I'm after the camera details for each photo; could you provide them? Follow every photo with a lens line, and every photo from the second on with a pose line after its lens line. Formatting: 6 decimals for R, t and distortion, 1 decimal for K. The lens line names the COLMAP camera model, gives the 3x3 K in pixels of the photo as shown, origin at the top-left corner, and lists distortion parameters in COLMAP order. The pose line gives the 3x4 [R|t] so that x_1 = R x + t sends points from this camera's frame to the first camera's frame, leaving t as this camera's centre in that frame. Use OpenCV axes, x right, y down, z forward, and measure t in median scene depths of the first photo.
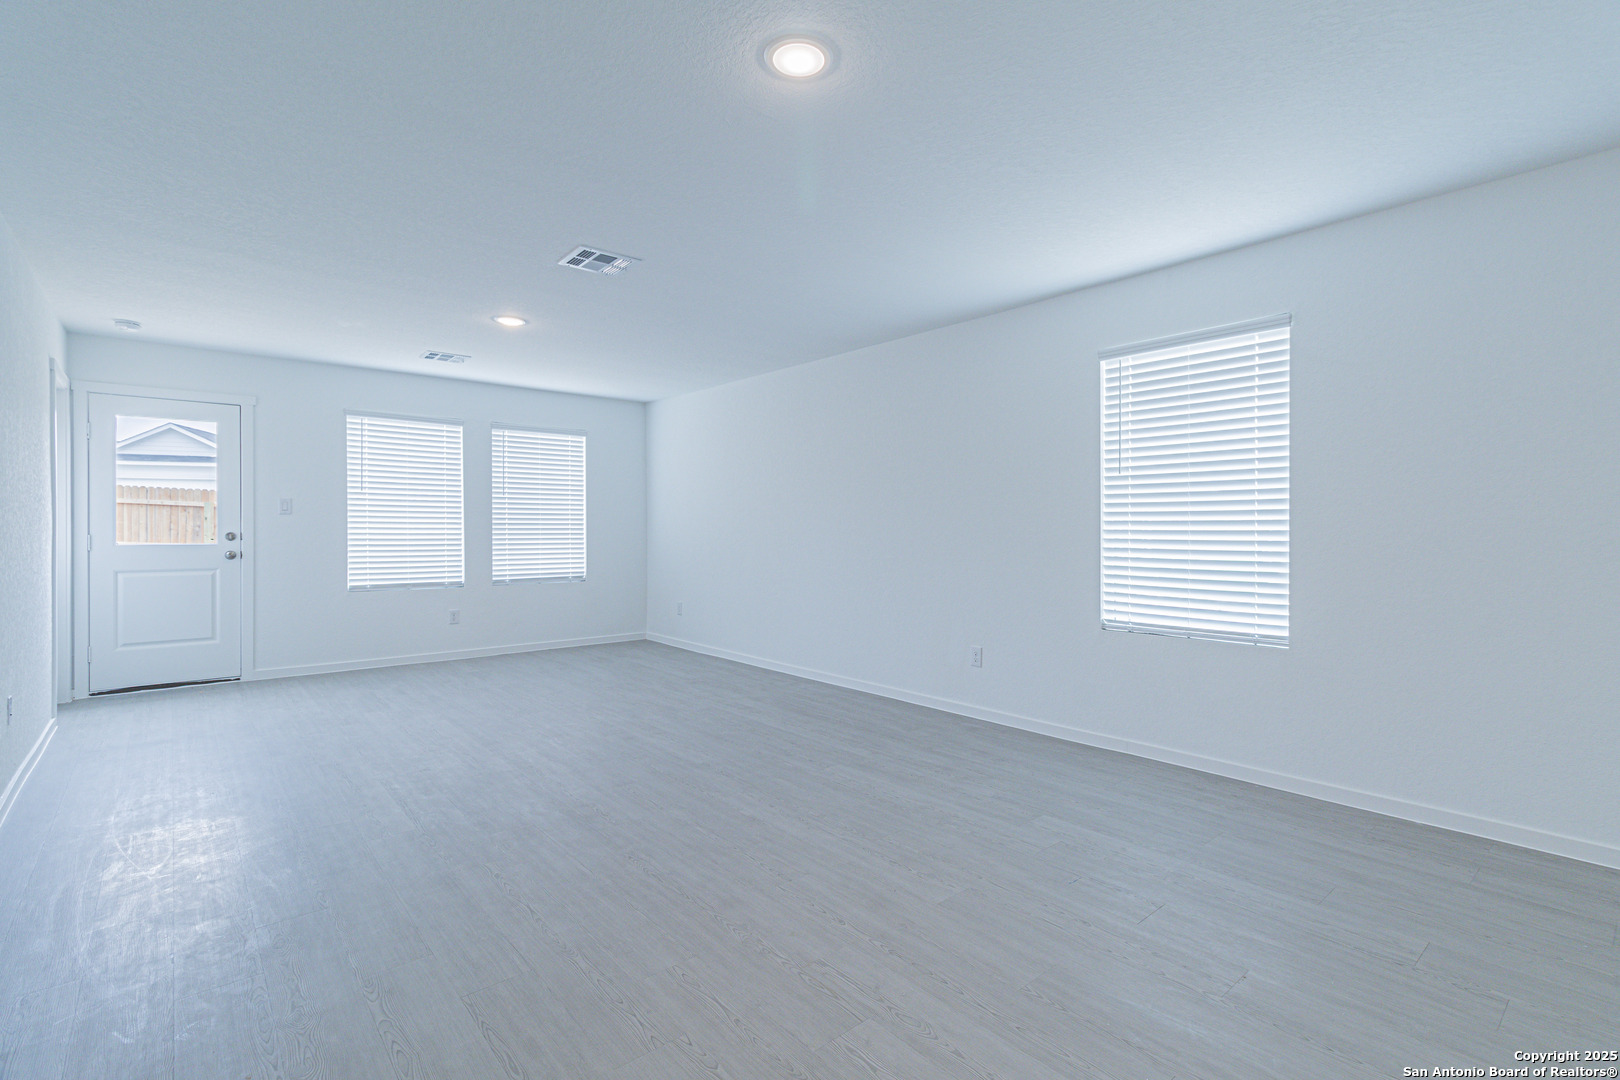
lens RADIAL K [[725.9, 0, 808.6], [0, 725.9, 530.3], [0, 0, 1]] dist [-0.000696, 0.000182]
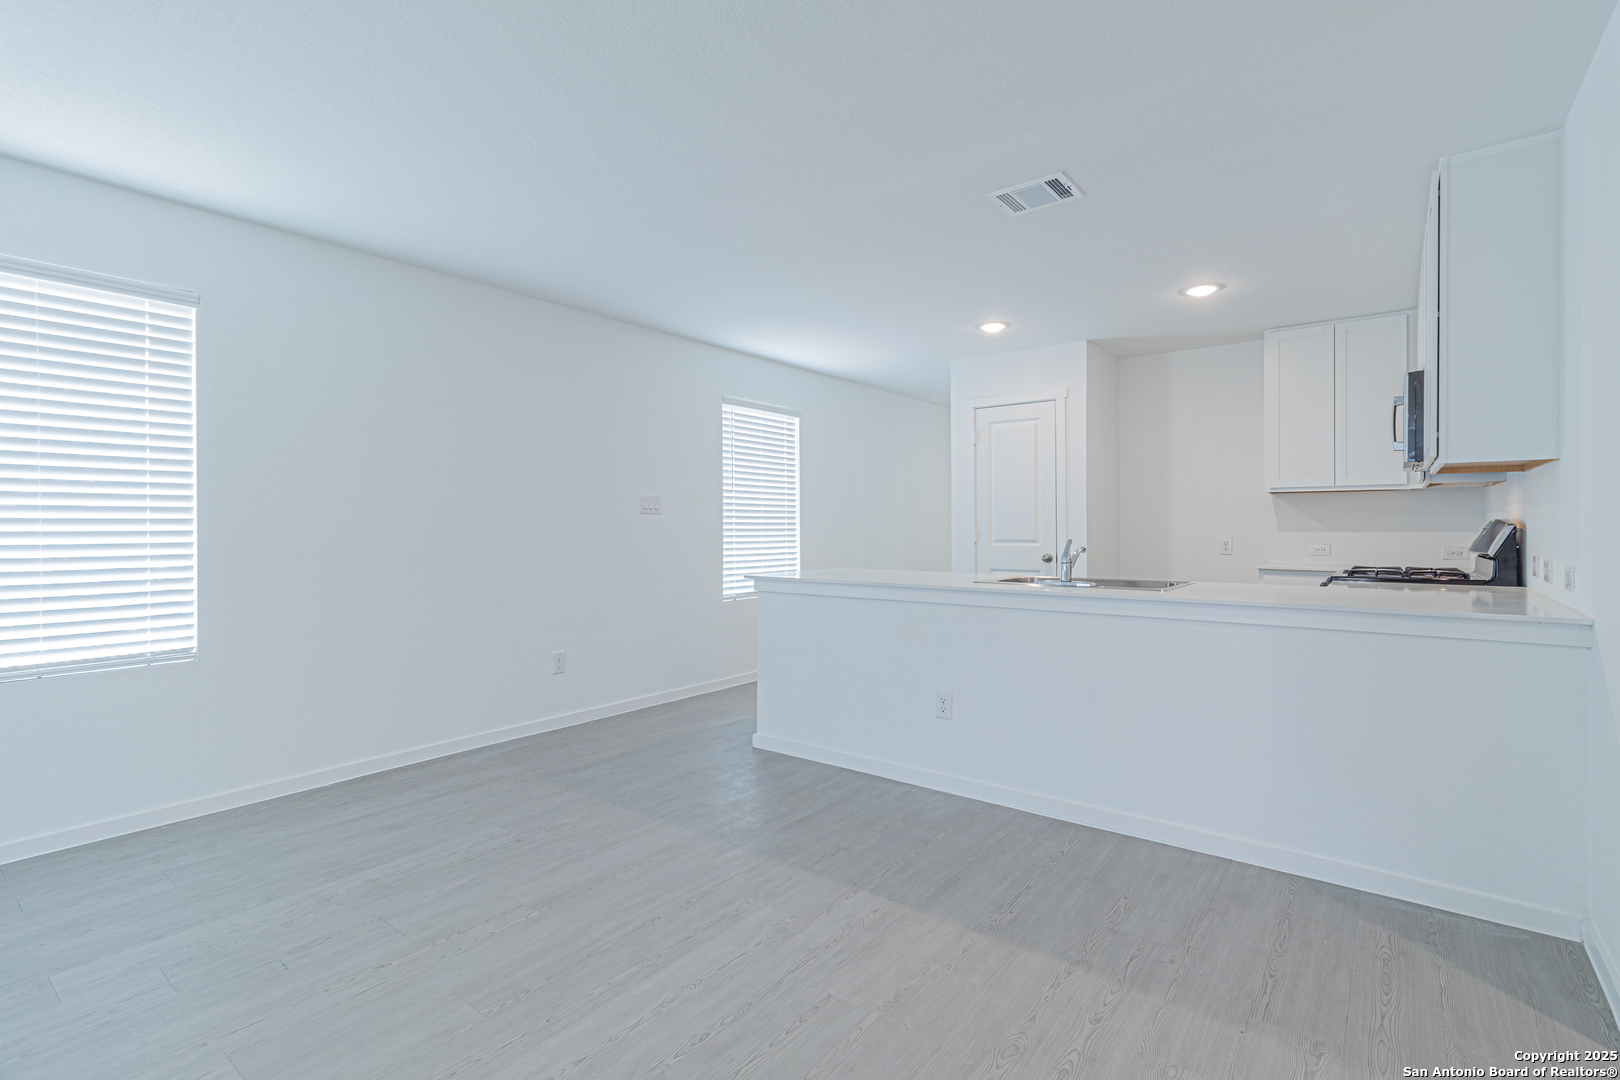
lens RADIAL K [[754.8, 0, 806.3], [0, 754.8, 521.2], [0, 0, 1]] dist [-0.000947, 0.000123]
pose [[-0.186138, 0.002467, 0.982520, -0.501719], [0.005865, 0.999982, -0.001399, -0.006512], [-0.982506, 0.005502, -0.186149, 0.512568]]
